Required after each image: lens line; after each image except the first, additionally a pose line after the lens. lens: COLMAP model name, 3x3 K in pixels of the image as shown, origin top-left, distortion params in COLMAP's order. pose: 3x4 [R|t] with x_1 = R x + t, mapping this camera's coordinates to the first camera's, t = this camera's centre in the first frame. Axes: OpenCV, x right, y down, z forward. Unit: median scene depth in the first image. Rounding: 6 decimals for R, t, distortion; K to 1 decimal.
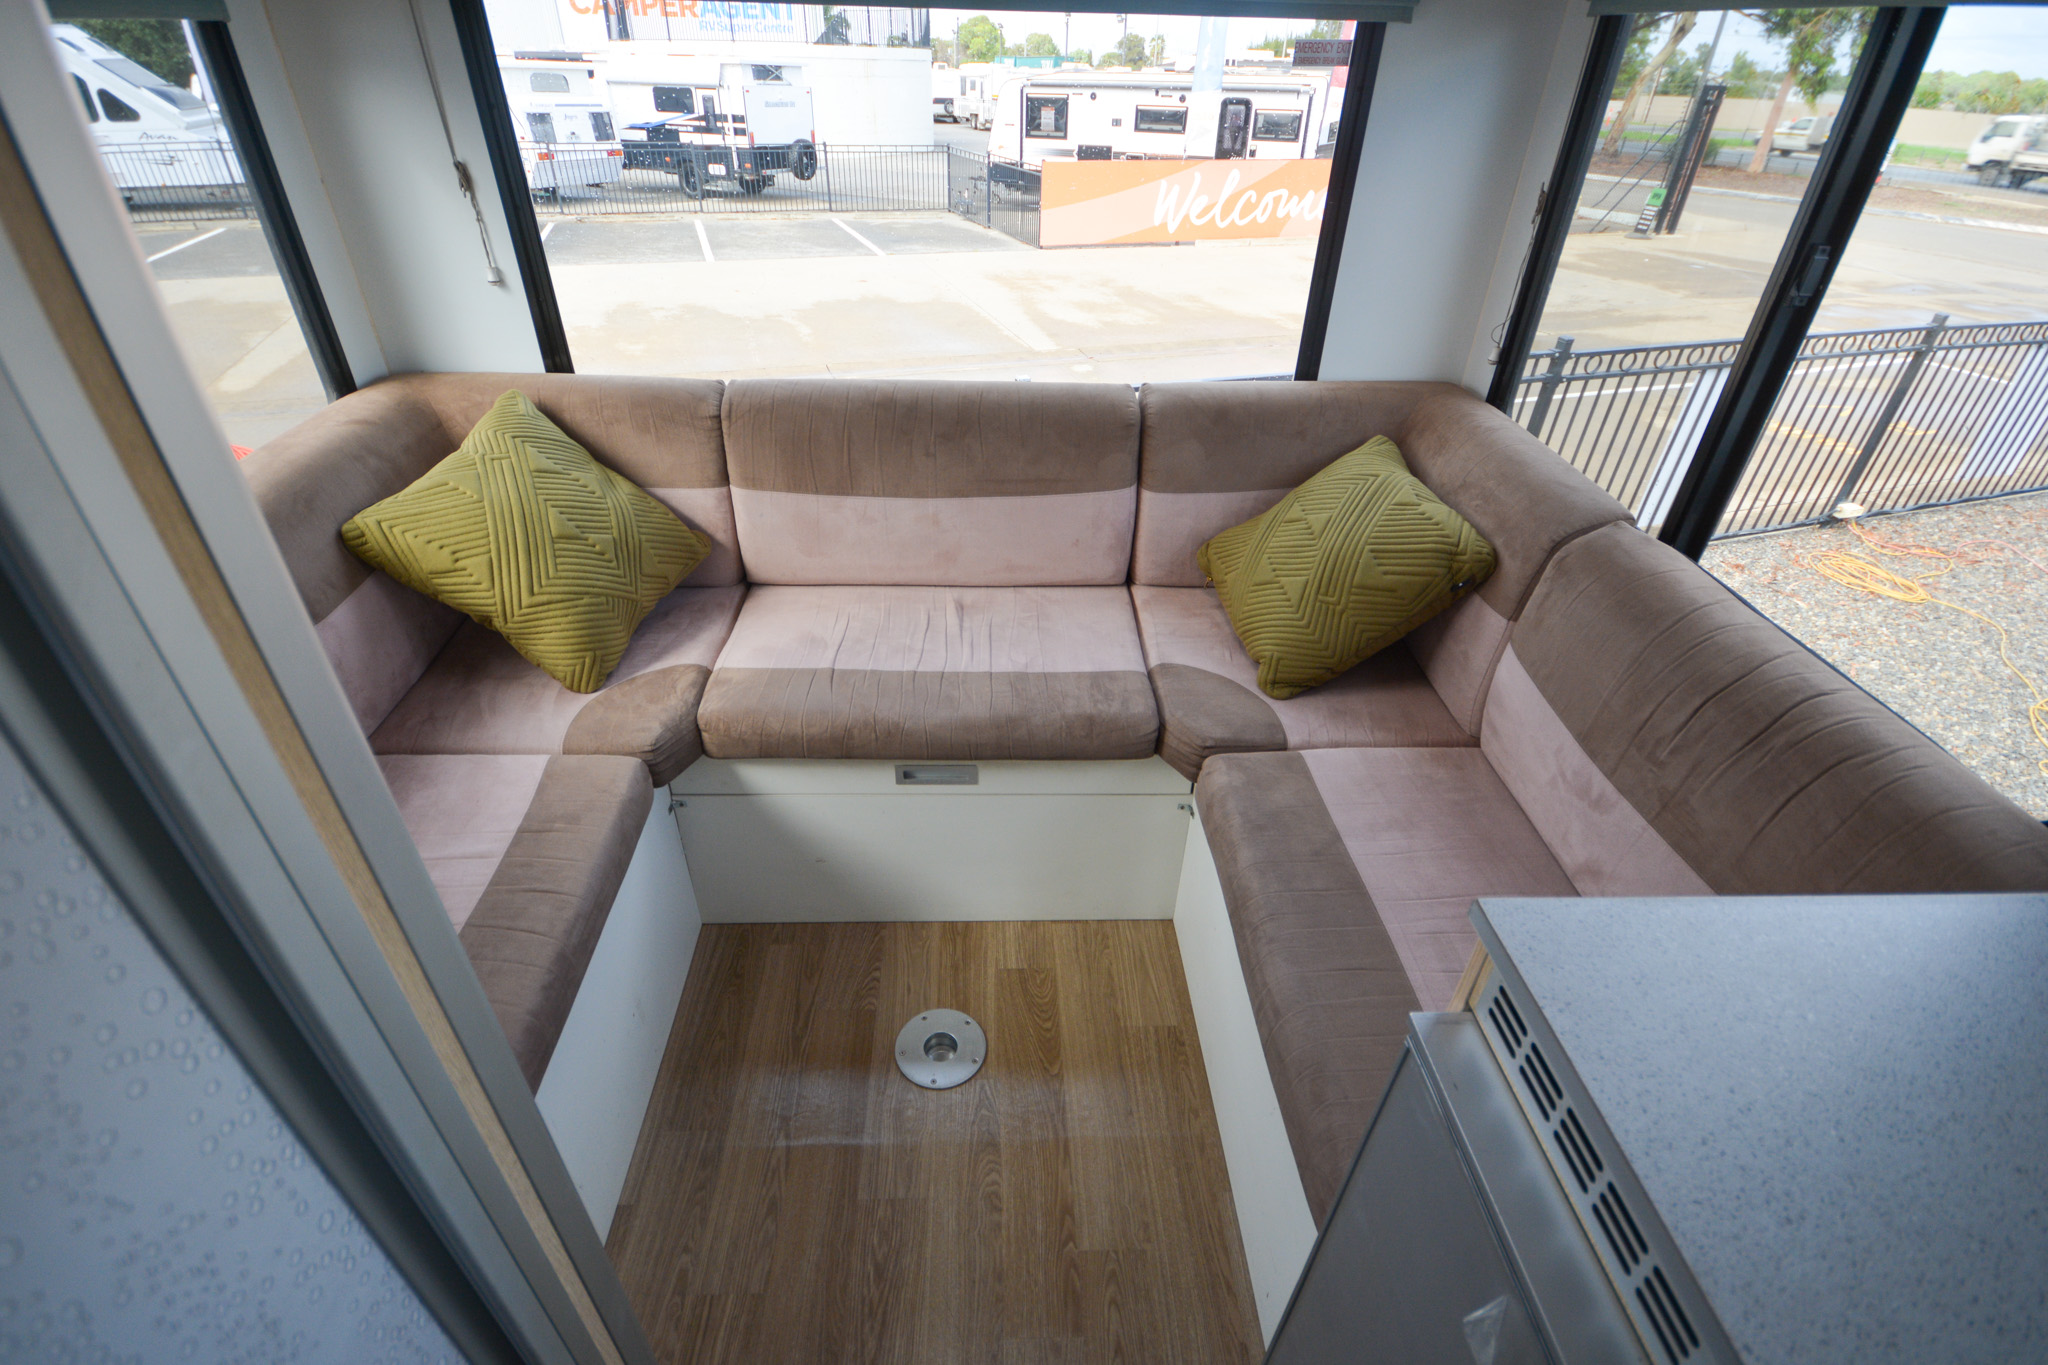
lens RADIAL K [[936.4, 0, 1017.8], [0, 936.4, 677.7], [0, 0, 1]] dist [0.019109, -0.016904]
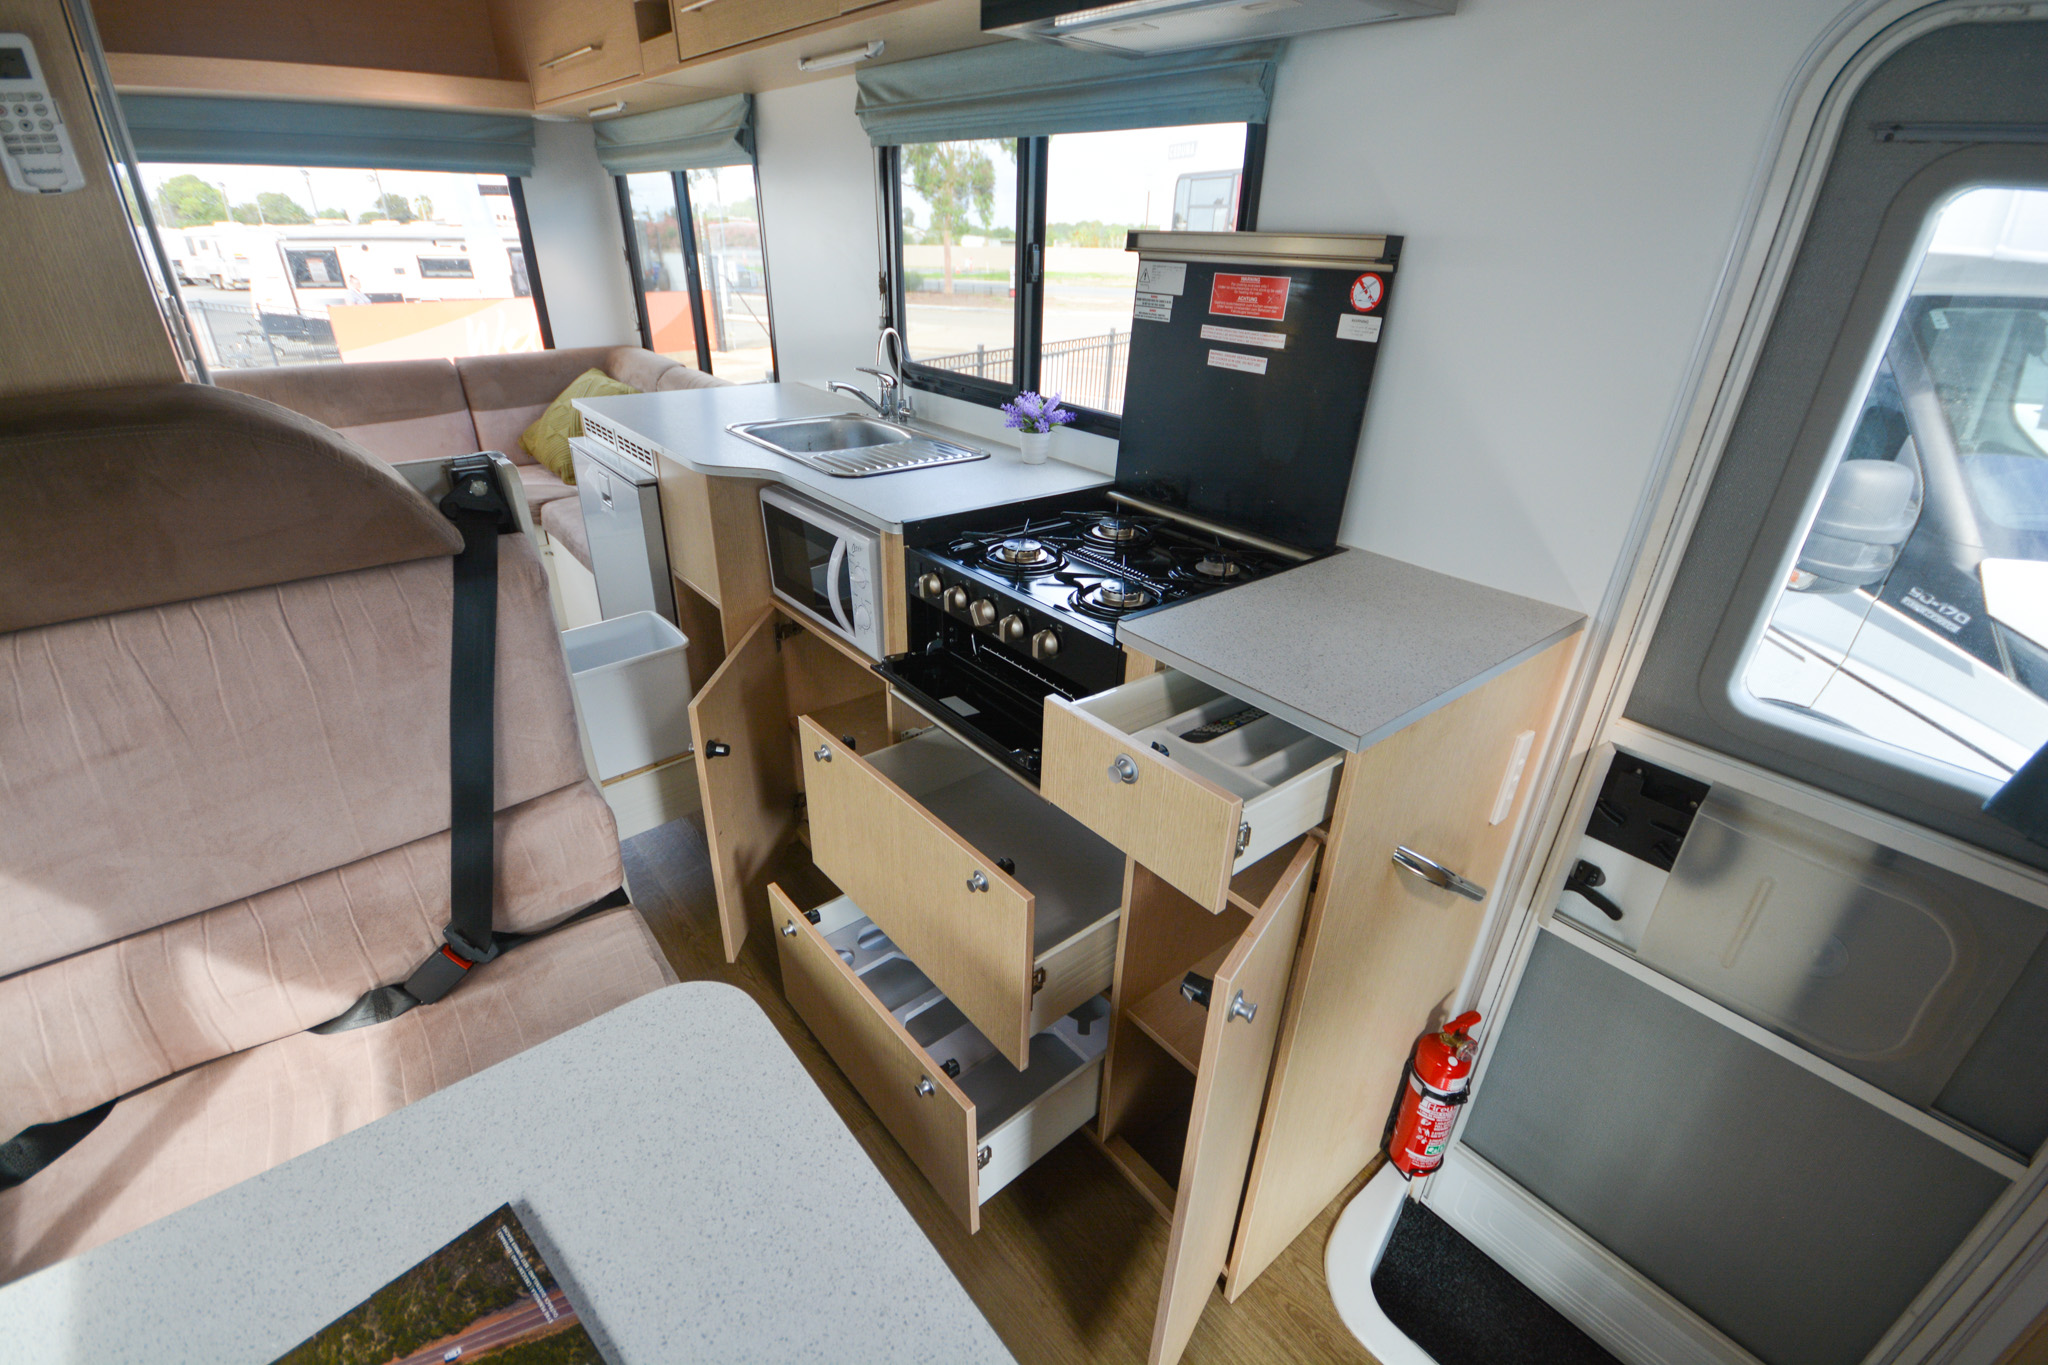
lens RADIAL K [[899.3, 0, 1020.9], [0, 899.3, 688.7], [0, 0, 1]] dist [0.011561, -0.015022]
pose [[0.795488, -0.280169, 0.537311, -0.108547], [0.332003, 0.943278, 0.000323, 0.636185], [-0.506924, 0.178132, 0.843384, -0.896385]]
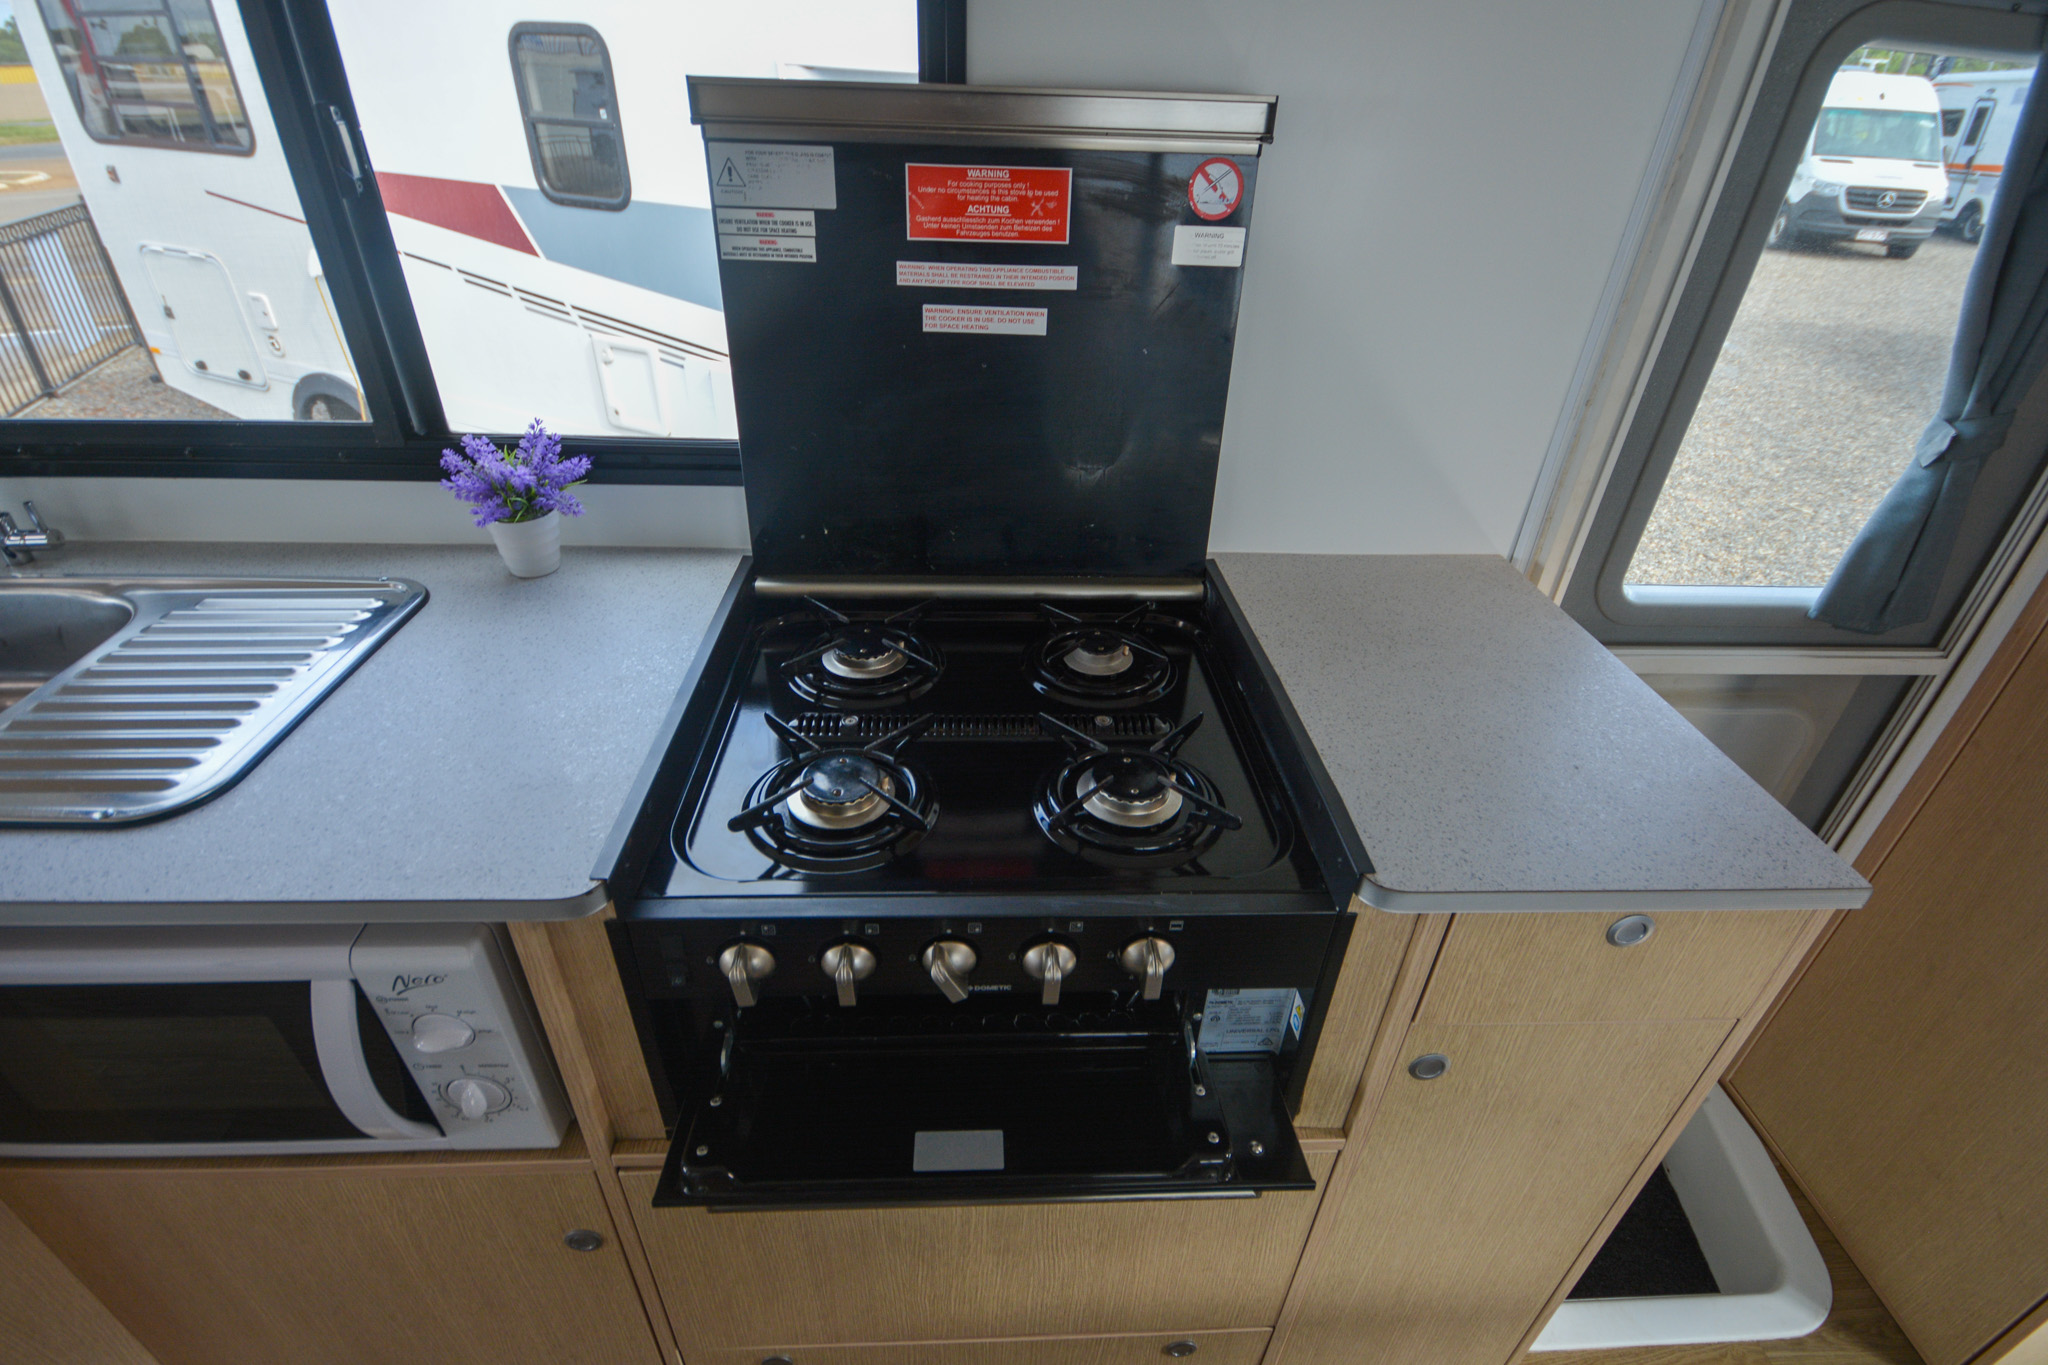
lens RADIAL K [[946.3, 0, 1023.6], [0, 946.3, 688.9], [0, 0, 1]] dist [-0.006089, -0.000954]
pose [[-0.011993, -0.558968, 0.829102, 0.028481], [0.528509, 0.700335, 0.479801, 0.359239], [-0.848843, 0.443942, 0.287021, -0.479329]]
